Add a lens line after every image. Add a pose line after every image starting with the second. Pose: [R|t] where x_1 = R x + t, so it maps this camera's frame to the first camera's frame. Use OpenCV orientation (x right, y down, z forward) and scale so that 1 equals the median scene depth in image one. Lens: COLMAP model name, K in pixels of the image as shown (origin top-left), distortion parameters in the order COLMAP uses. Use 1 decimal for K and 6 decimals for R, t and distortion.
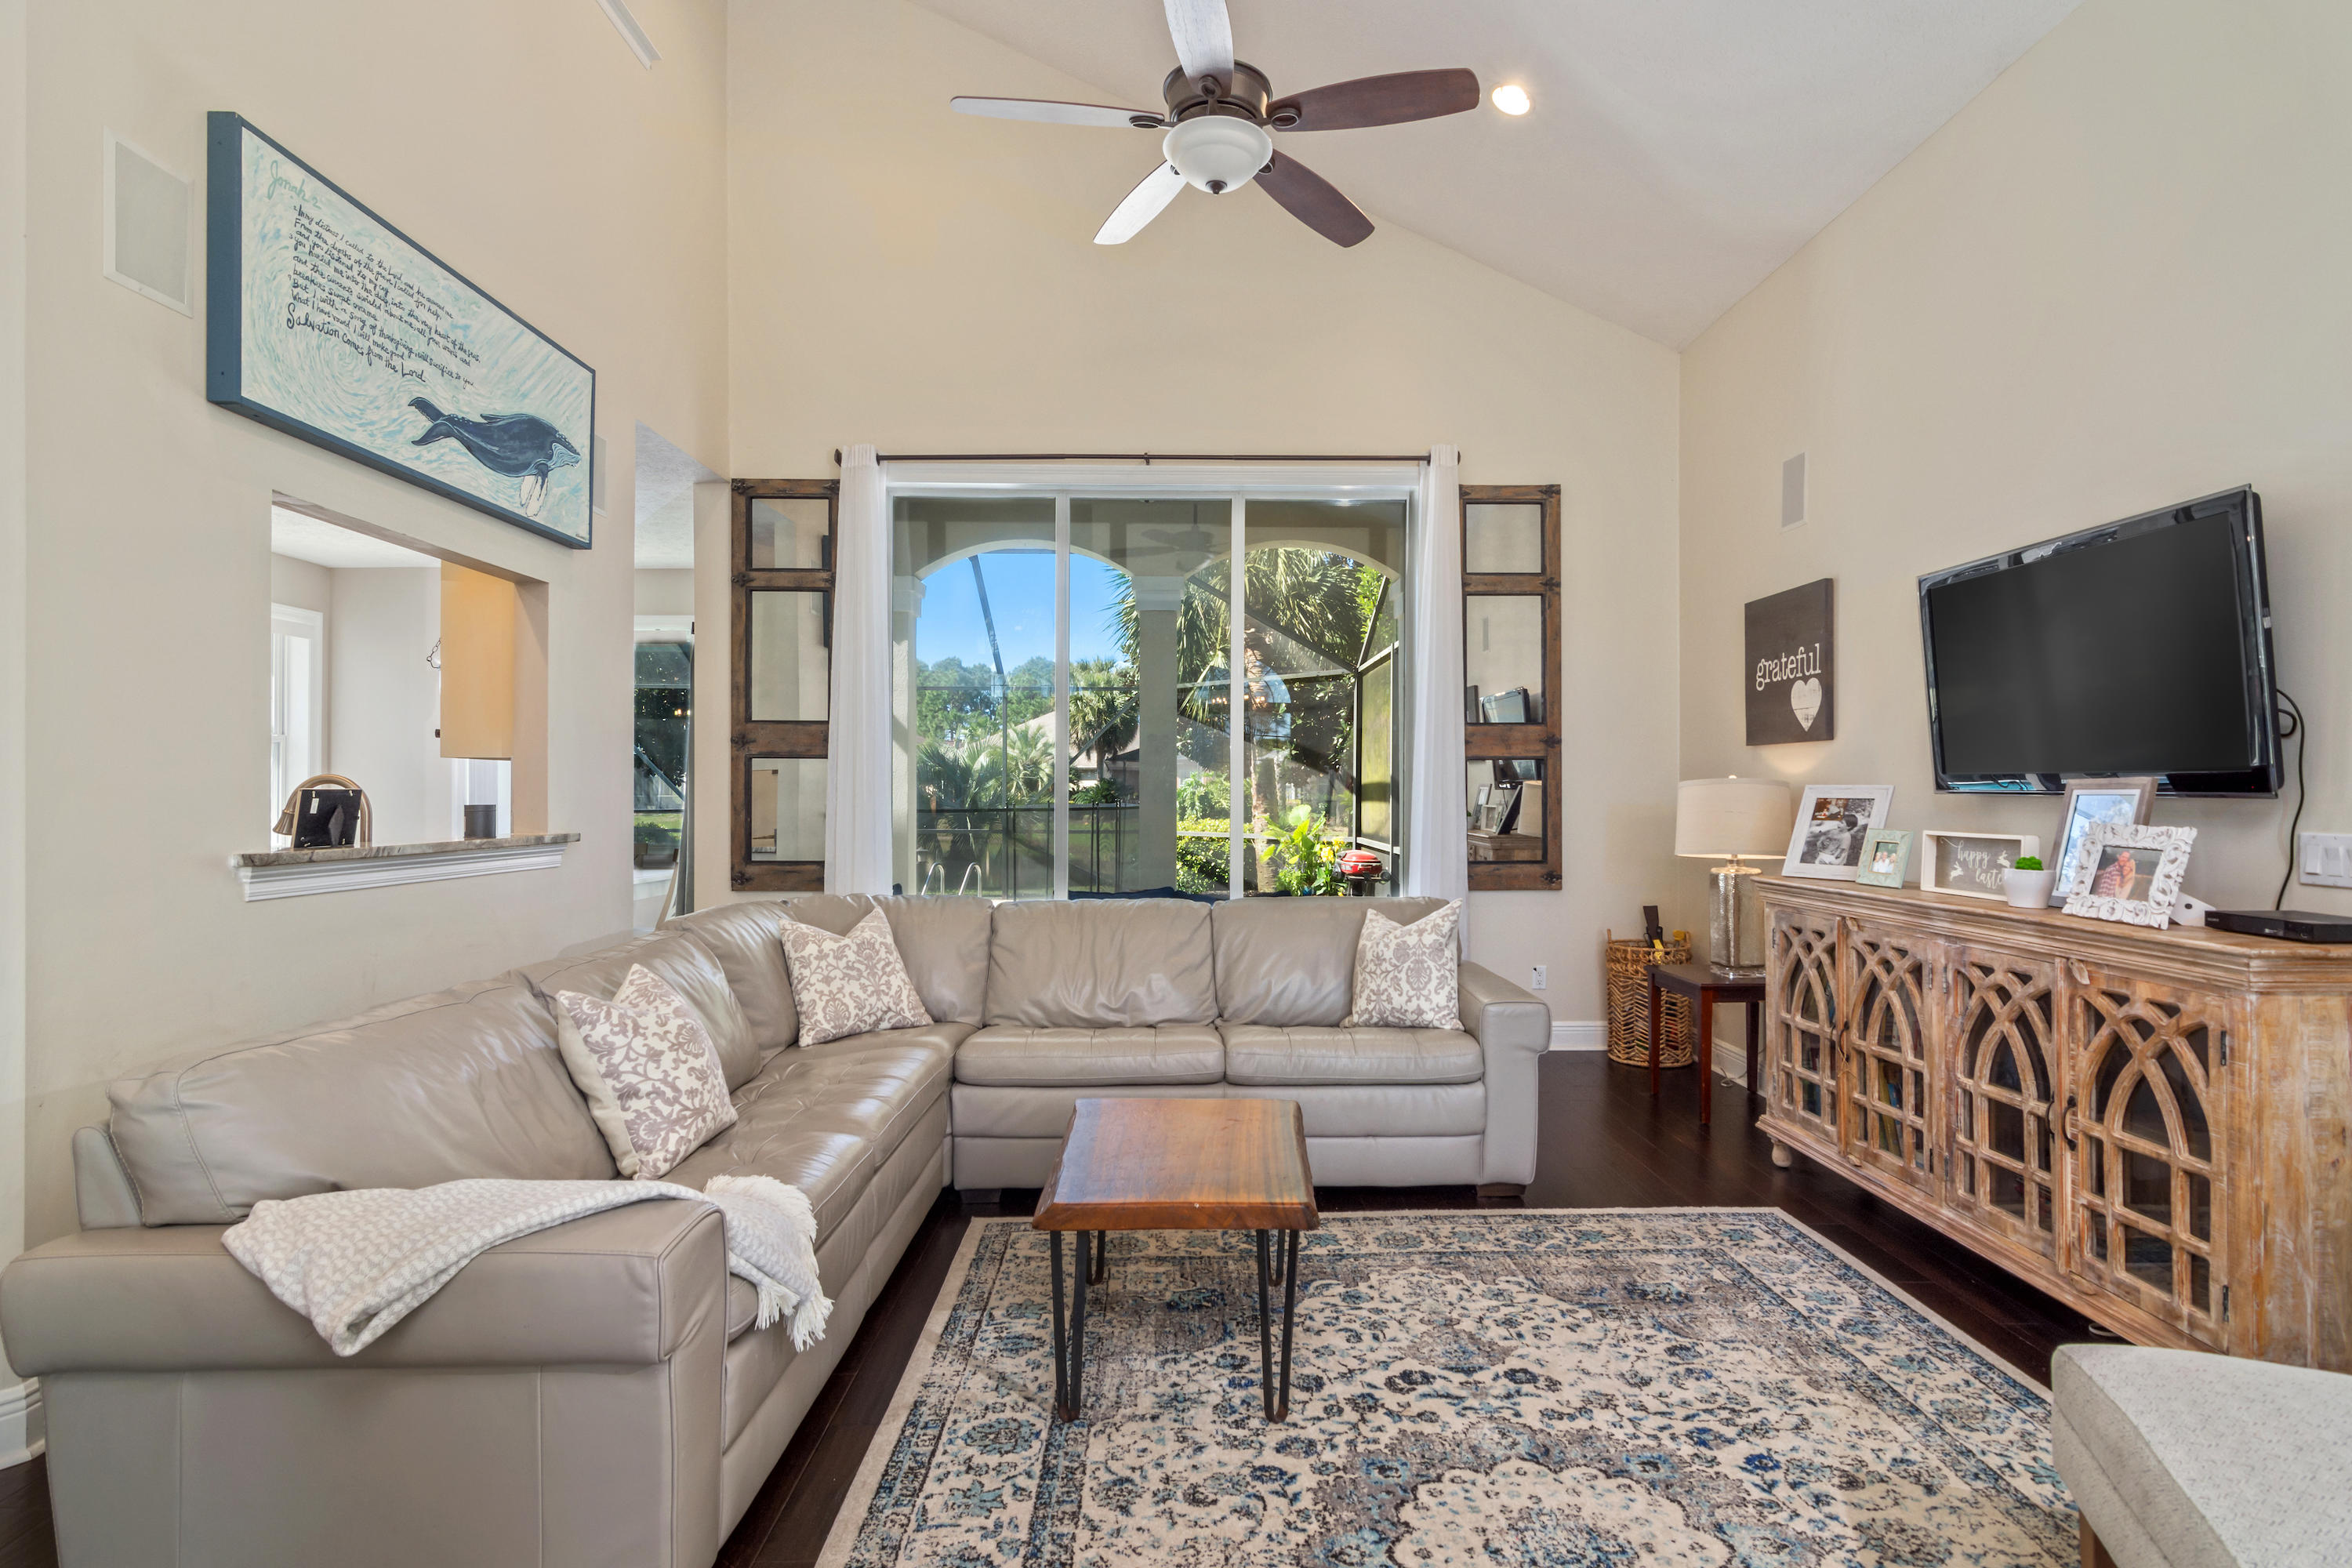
lens RADIAL K [[1160.3, 0, 1172.5], [0, 1160.3, 793.7], [0, 0, 1]] dist [-0.005073, -0.000296]
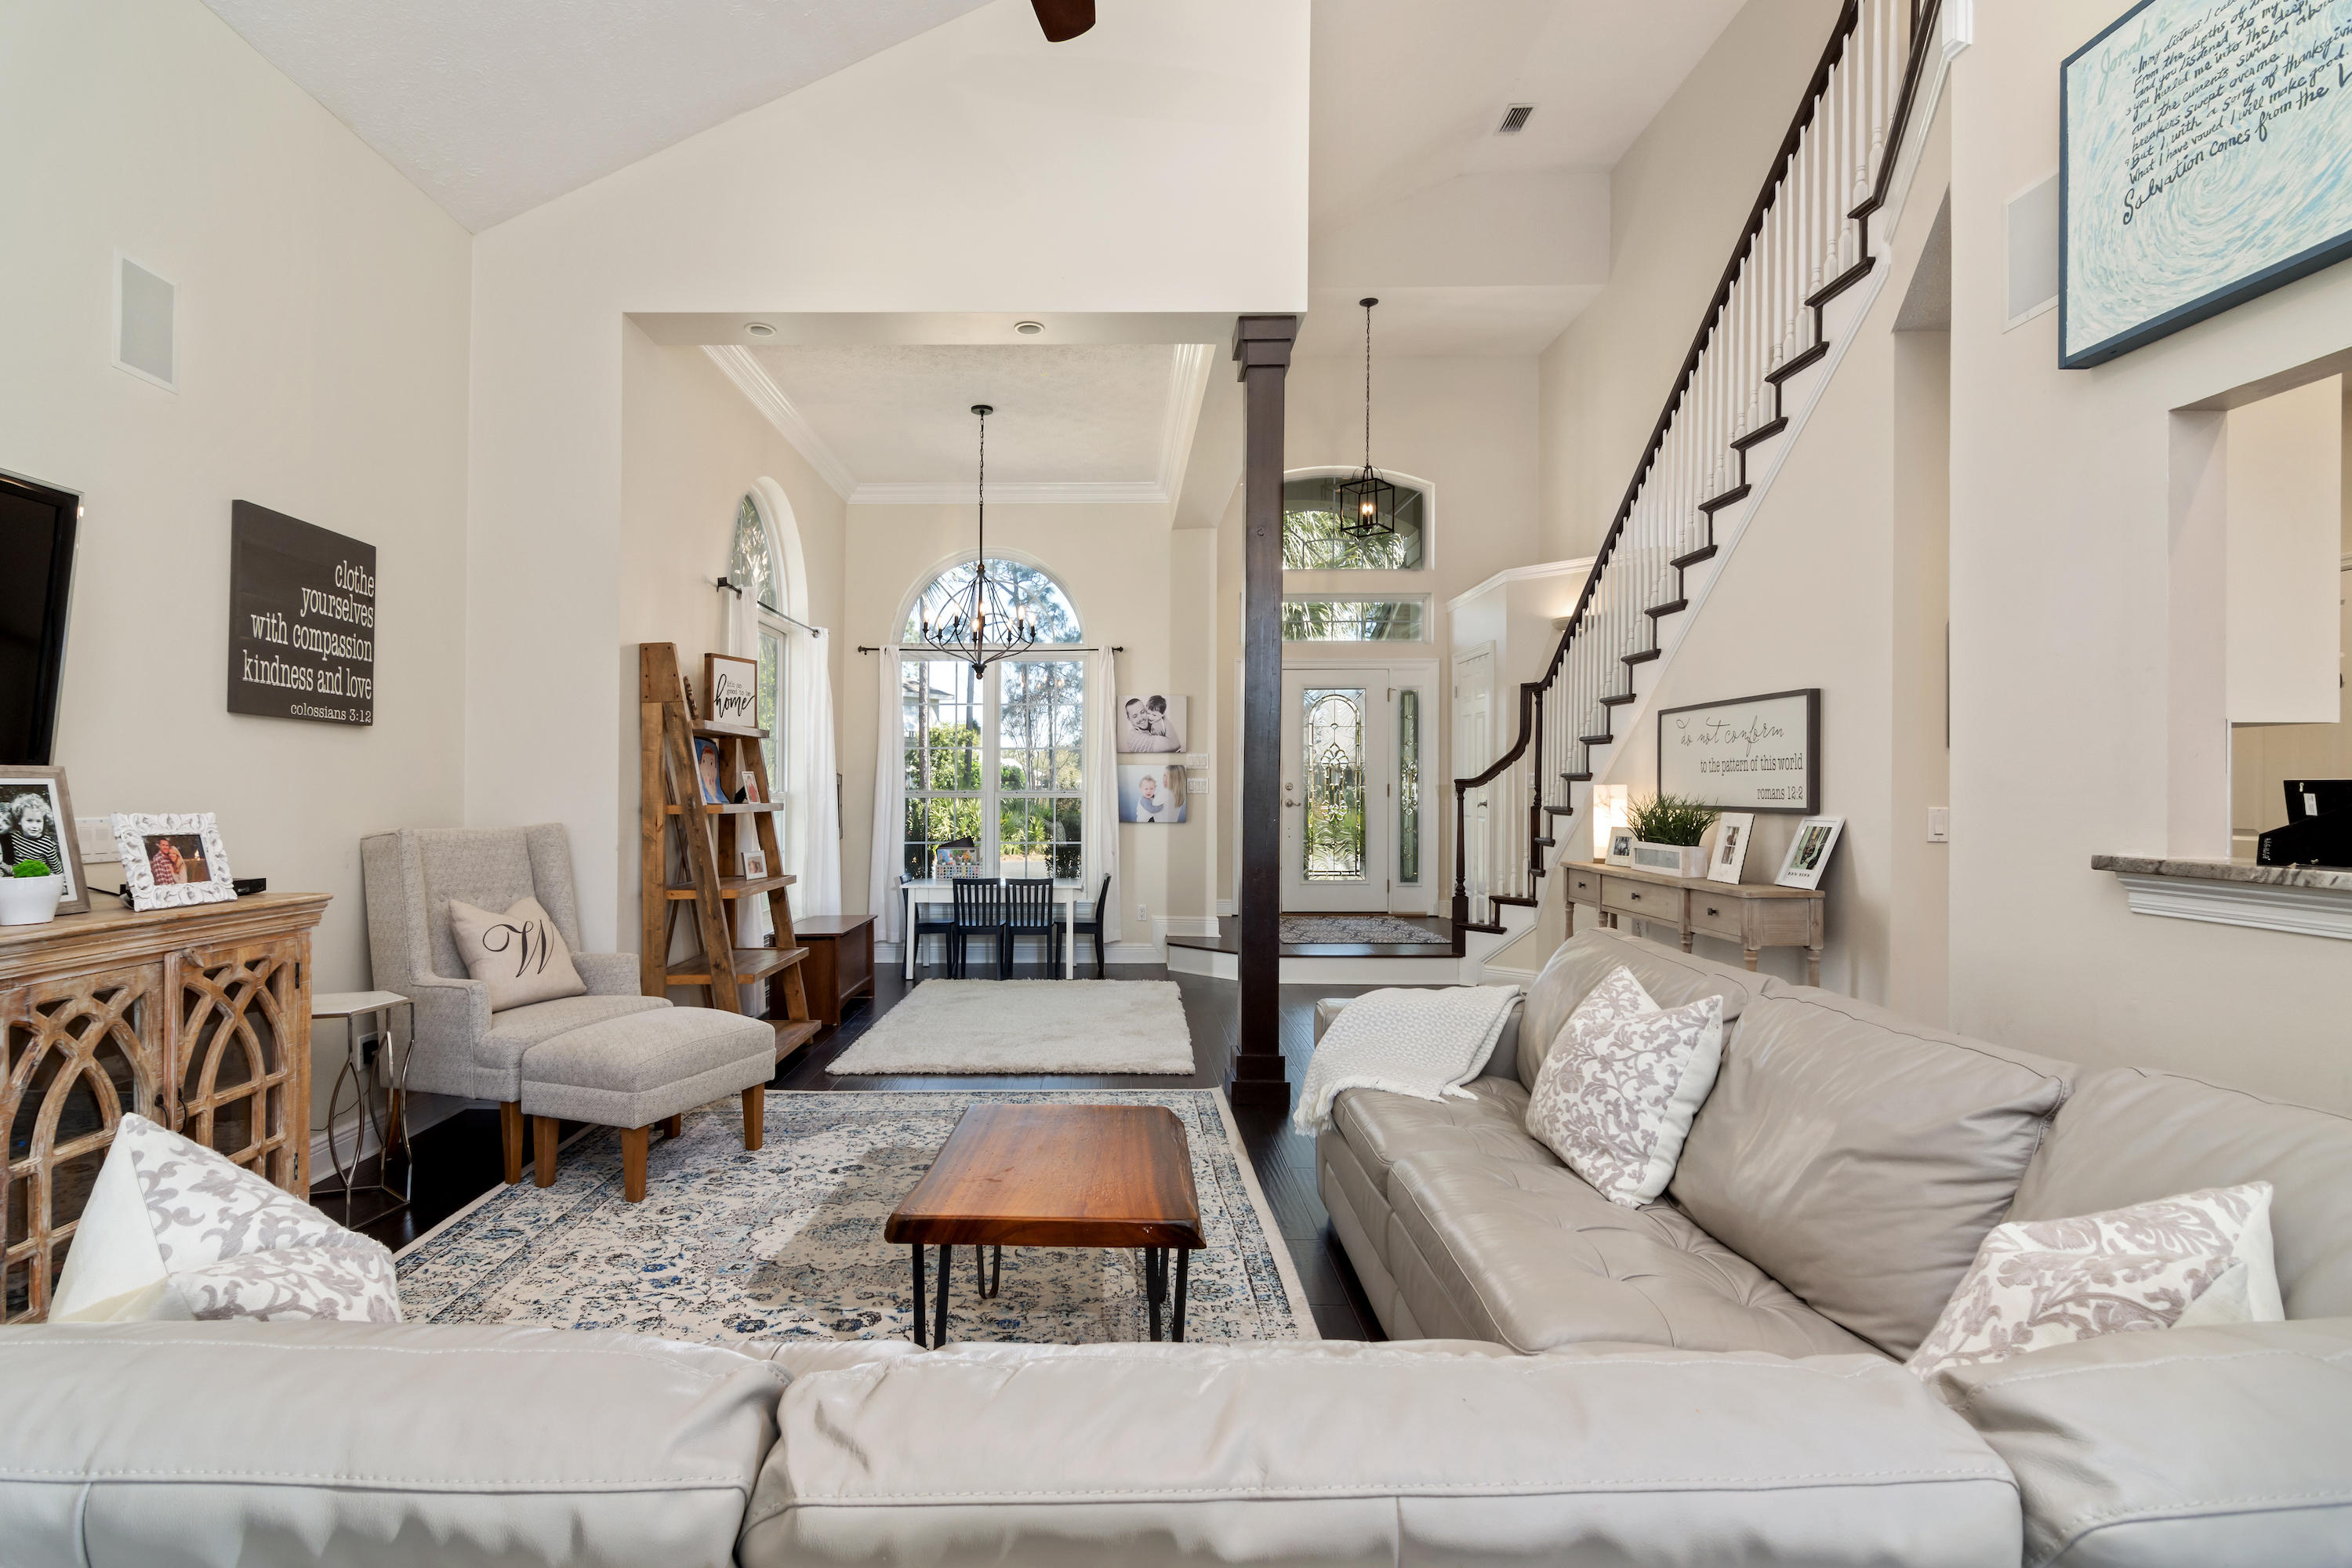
lens RADIAL K [[1160.3, 0, 1152.0], [0, 1160.3, 765.3], [0, 0, 1]] dist [-0.005073, -0.000296]
pose [[-0.999130, 0.002900, -0.041607, -0.016594], [0.003723, 0.999799, -0.019720, 0.005509], [0.041541, -0.019858, -0.998939, 1.648761]]
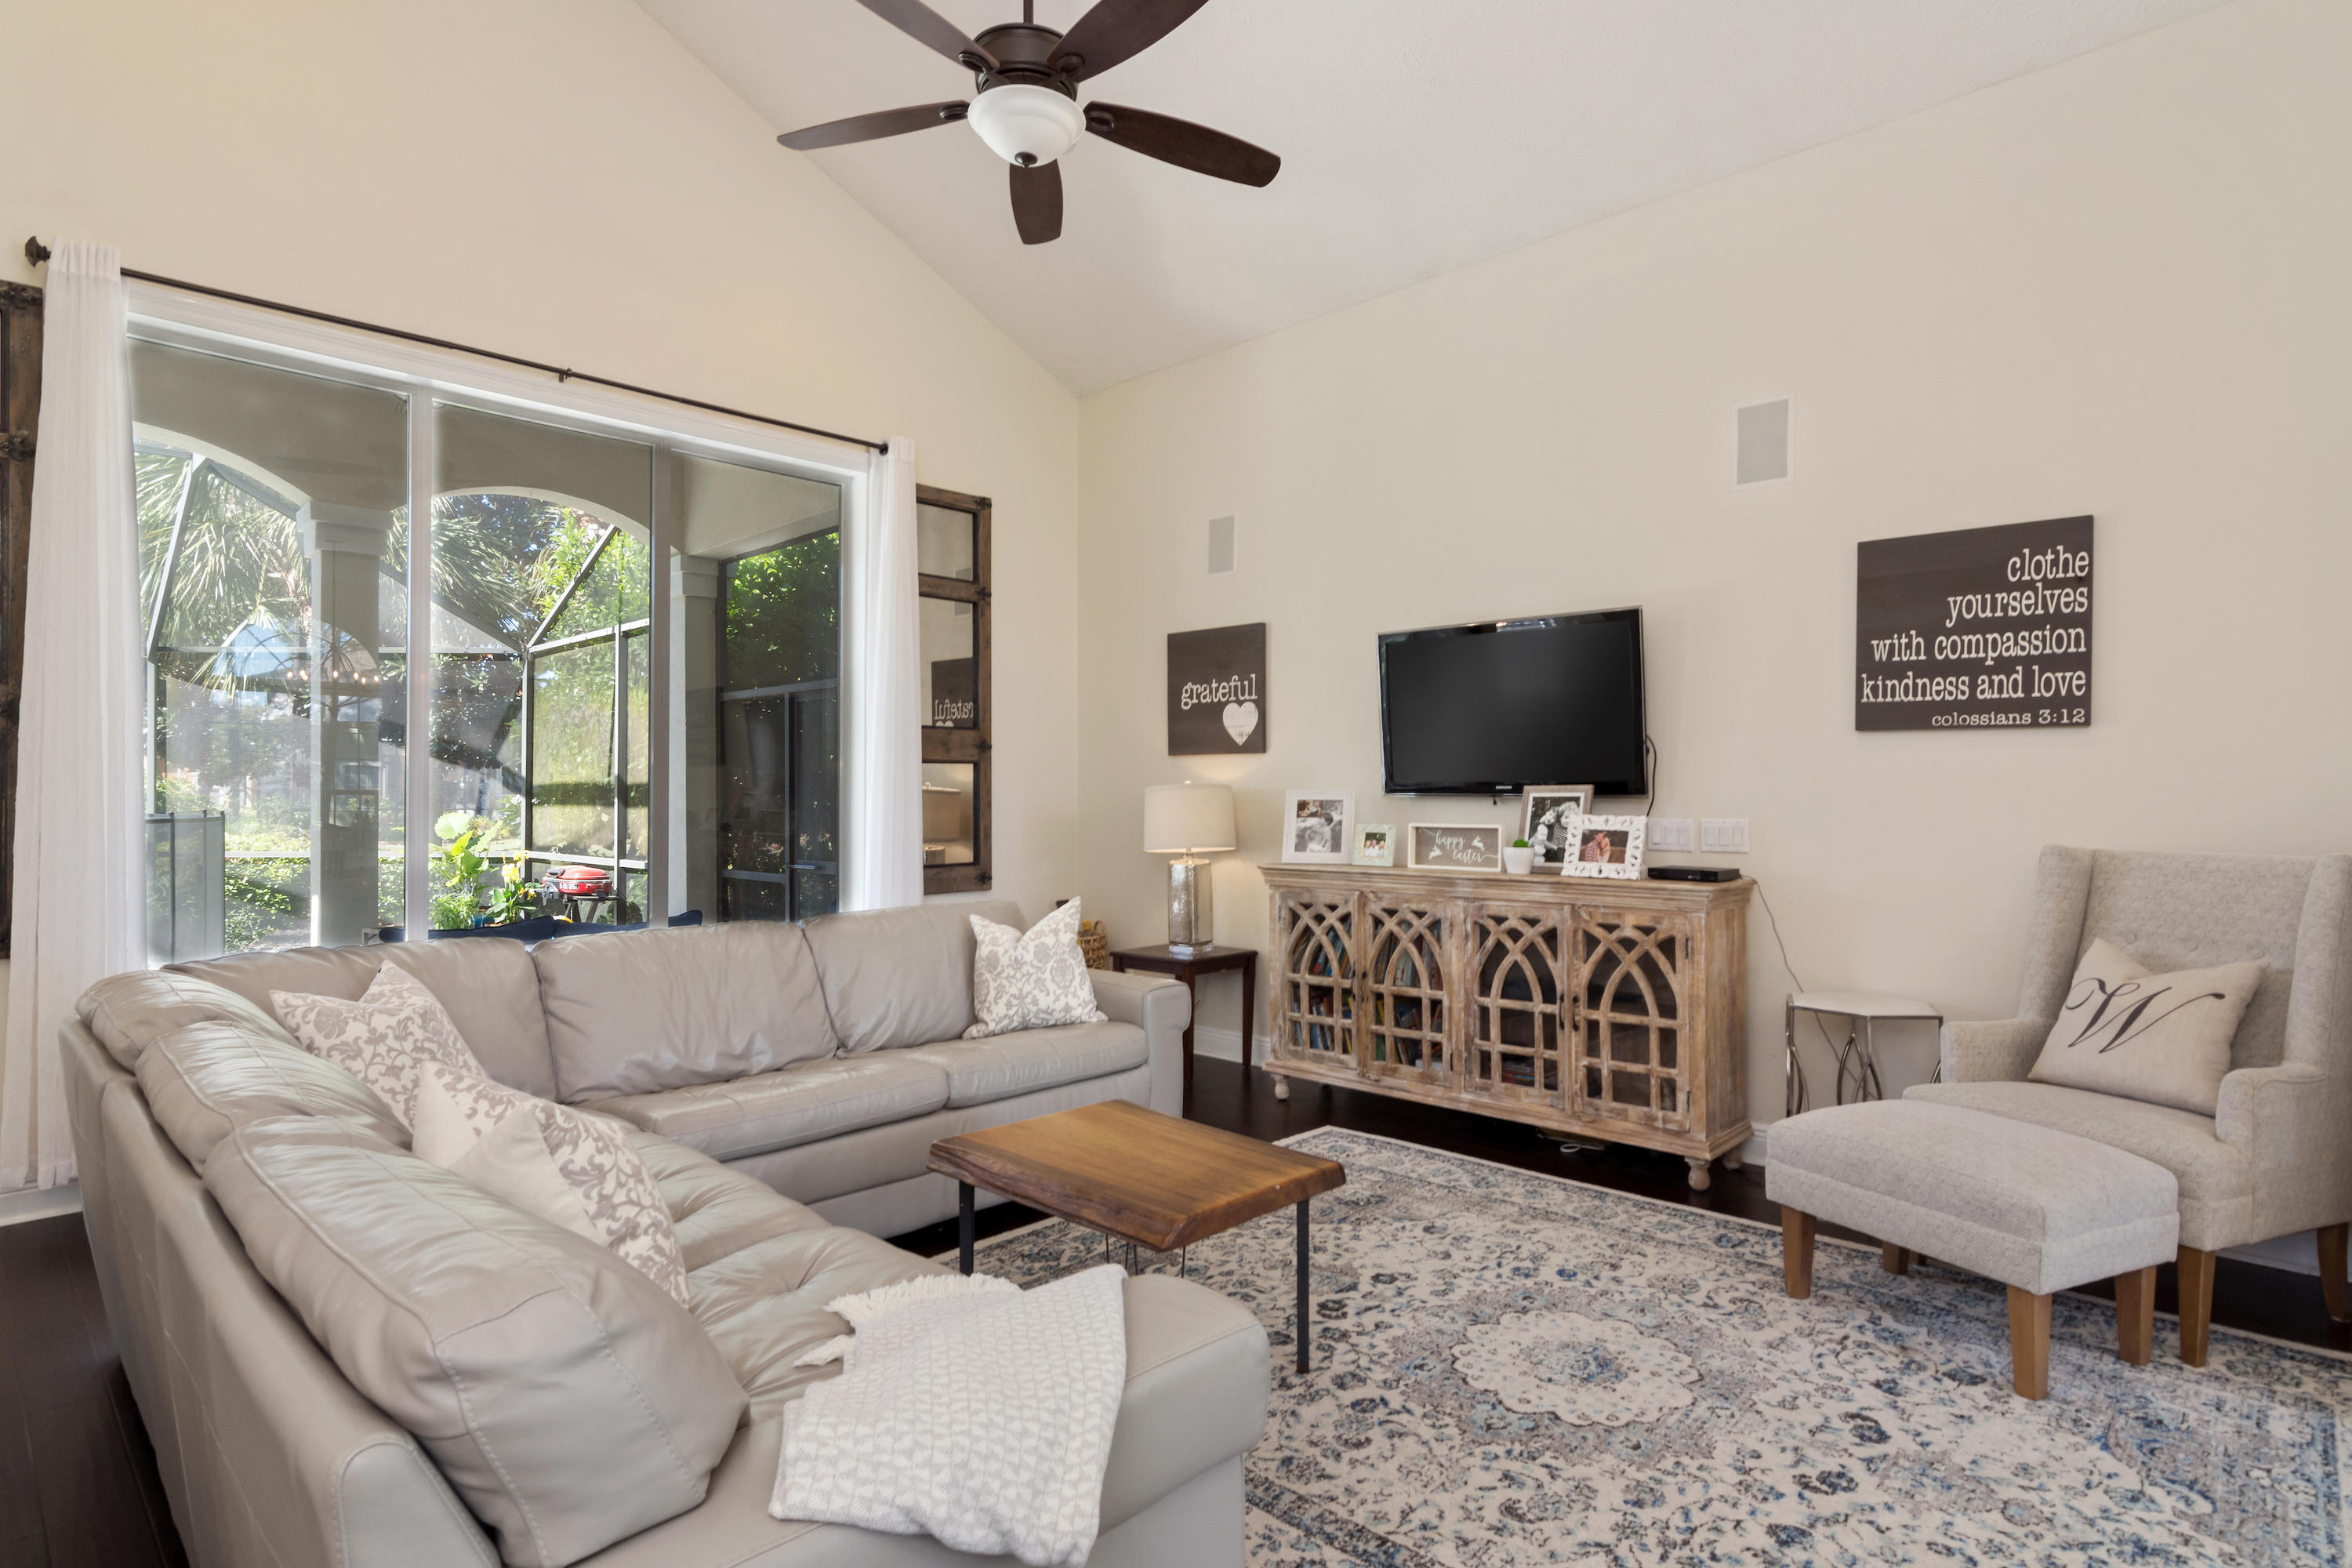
lens RADIAL K [[1234.7, 0, 1181.9], [0, 1234.7, 785.3], [0, 0, 1]] dist [-0.006714, -0.001712]
pose [[0.690274, 0.006652, 0.723517, -0.611531], [0.000266, 0.999955, -0.009448, 0.000364], [-0.723548, 0.006714, 0.690242, 0.205545]]
